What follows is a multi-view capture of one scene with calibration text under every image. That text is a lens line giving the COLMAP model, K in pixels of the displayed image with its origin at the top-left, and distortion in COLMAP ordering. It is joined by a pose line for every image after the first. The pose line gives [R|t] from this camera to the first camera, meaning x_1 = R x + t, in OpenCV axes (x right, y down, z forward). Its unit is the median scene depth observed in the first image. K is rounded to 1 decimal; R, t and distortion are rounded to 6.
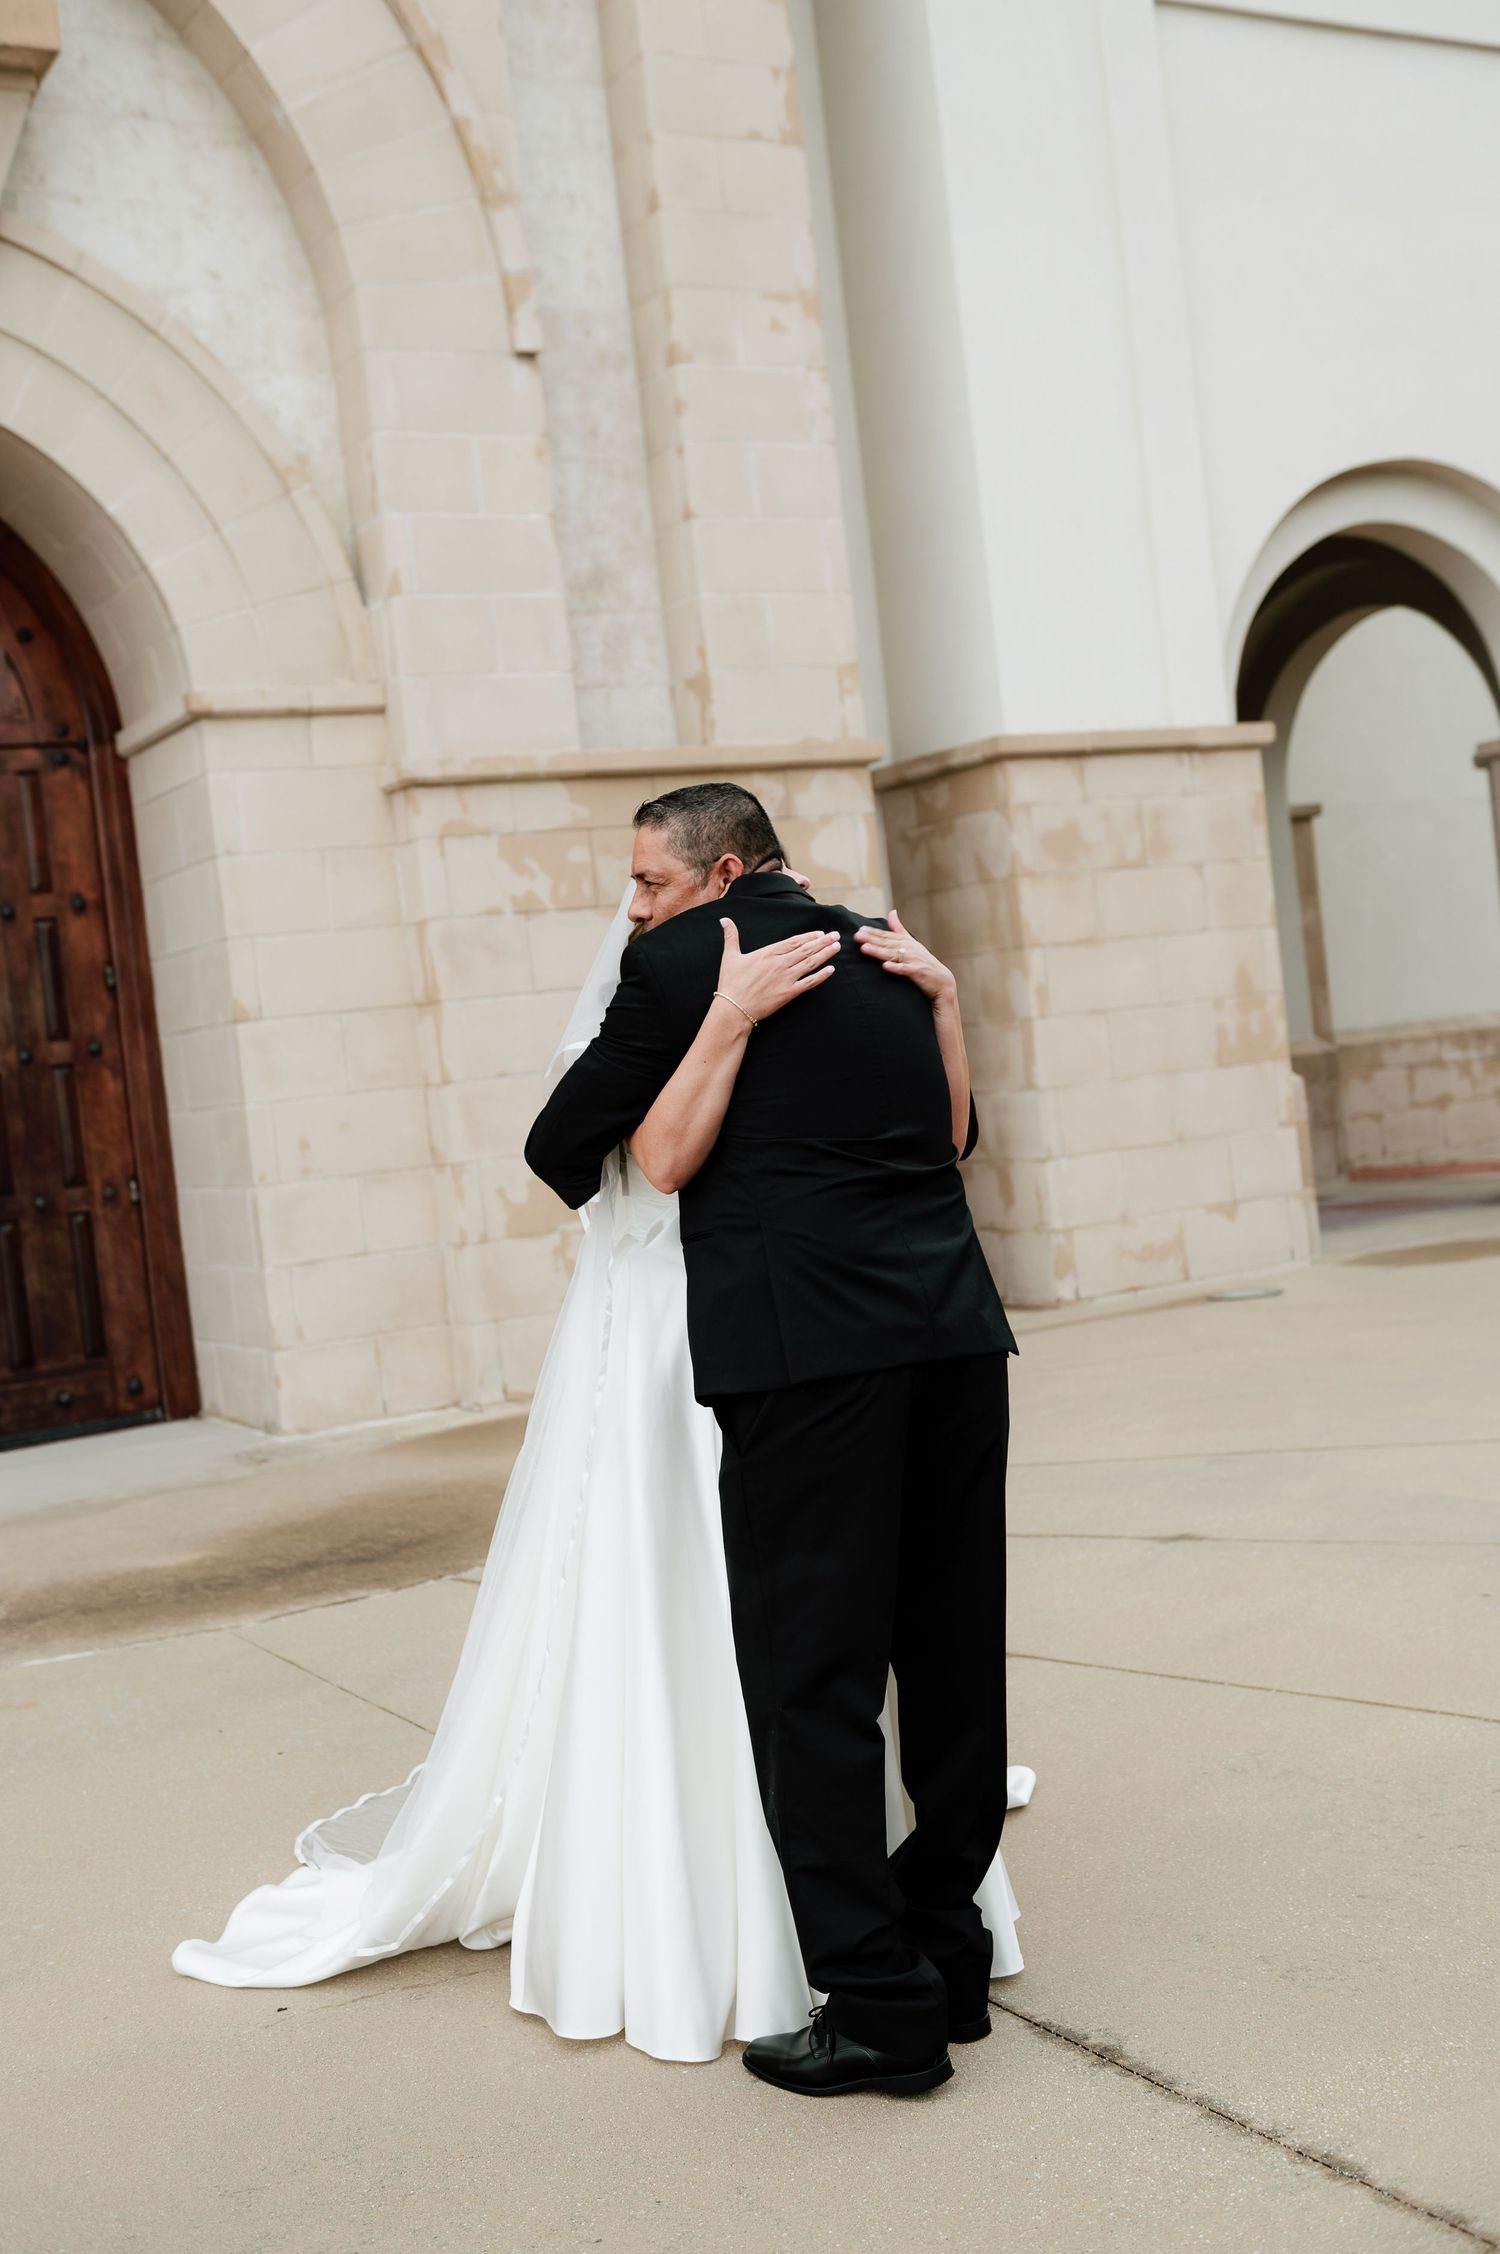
lens RADIAL K [[2487.1, 0, 750.0], [0, 2487.1, 1127.0], [0, 0, 1]] dist [-0.004261, 0.003490]
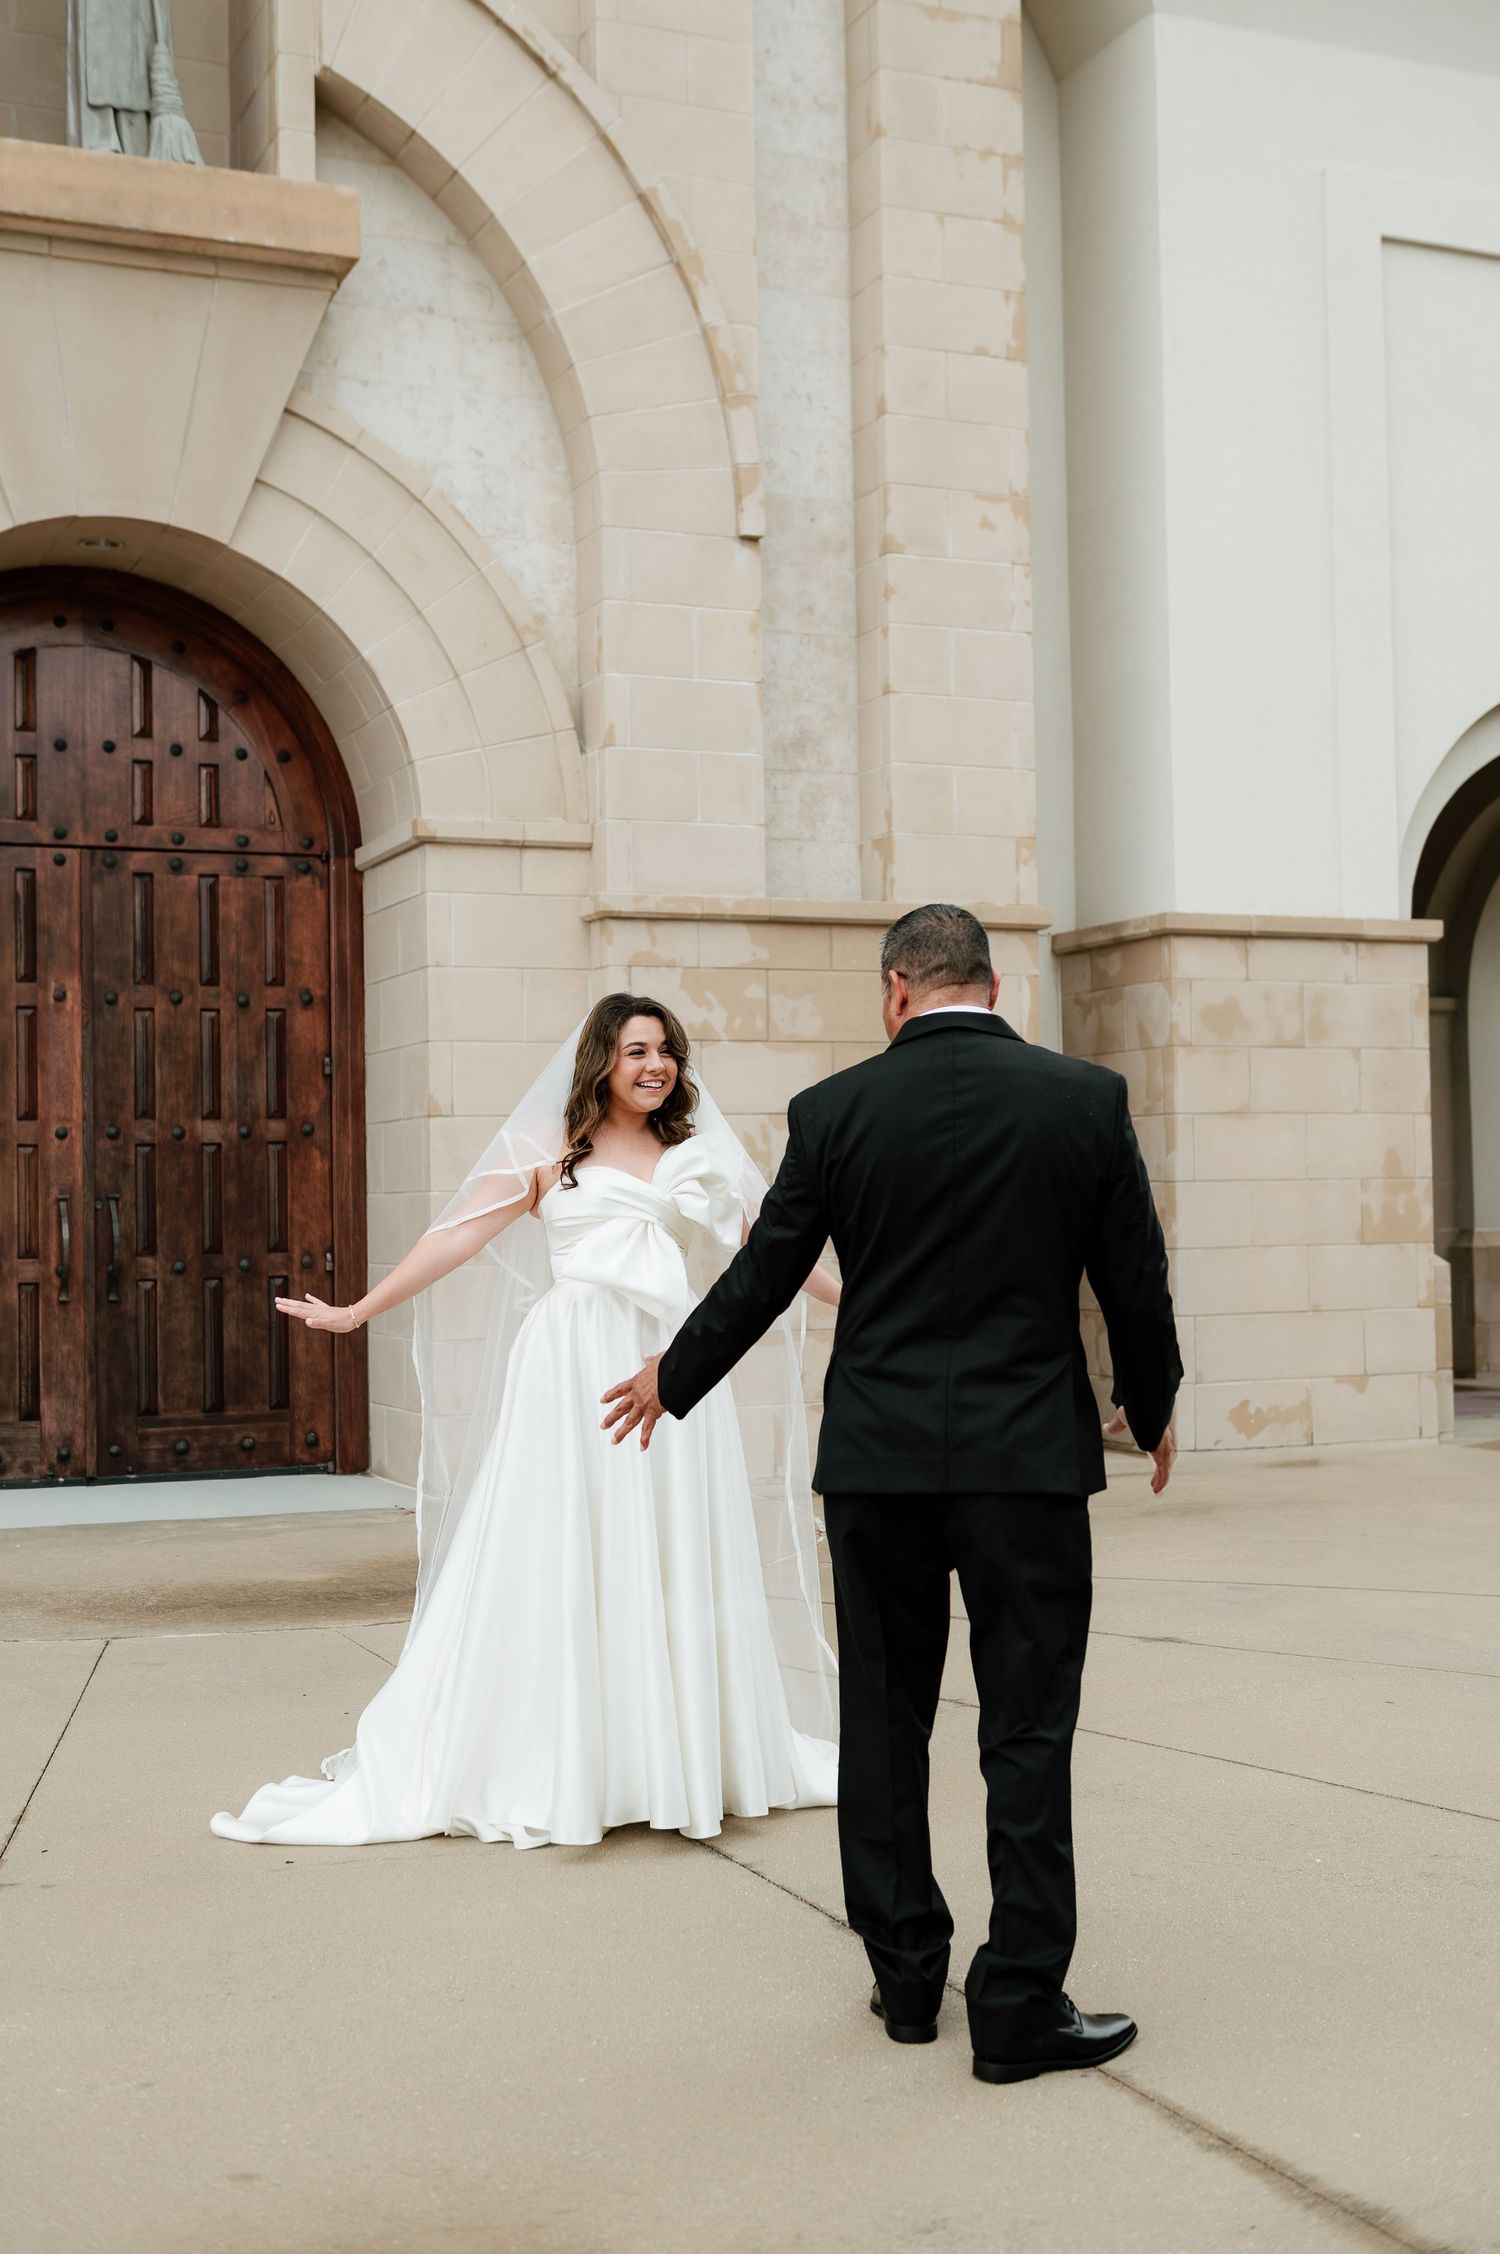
lens RADIAL K [[2589.8, 0, 750.0], [0, 2589.8, 1127.0], [0, 0, 1]] dist [0.001432, -0.004781]
pose [[0.989833, 0.088269, -0.111529, 0.059430], [-0.094303, 0.994286, -0.050027, 0.006358], [0.106476, 0.060036, 0.992501, -0.121426]]
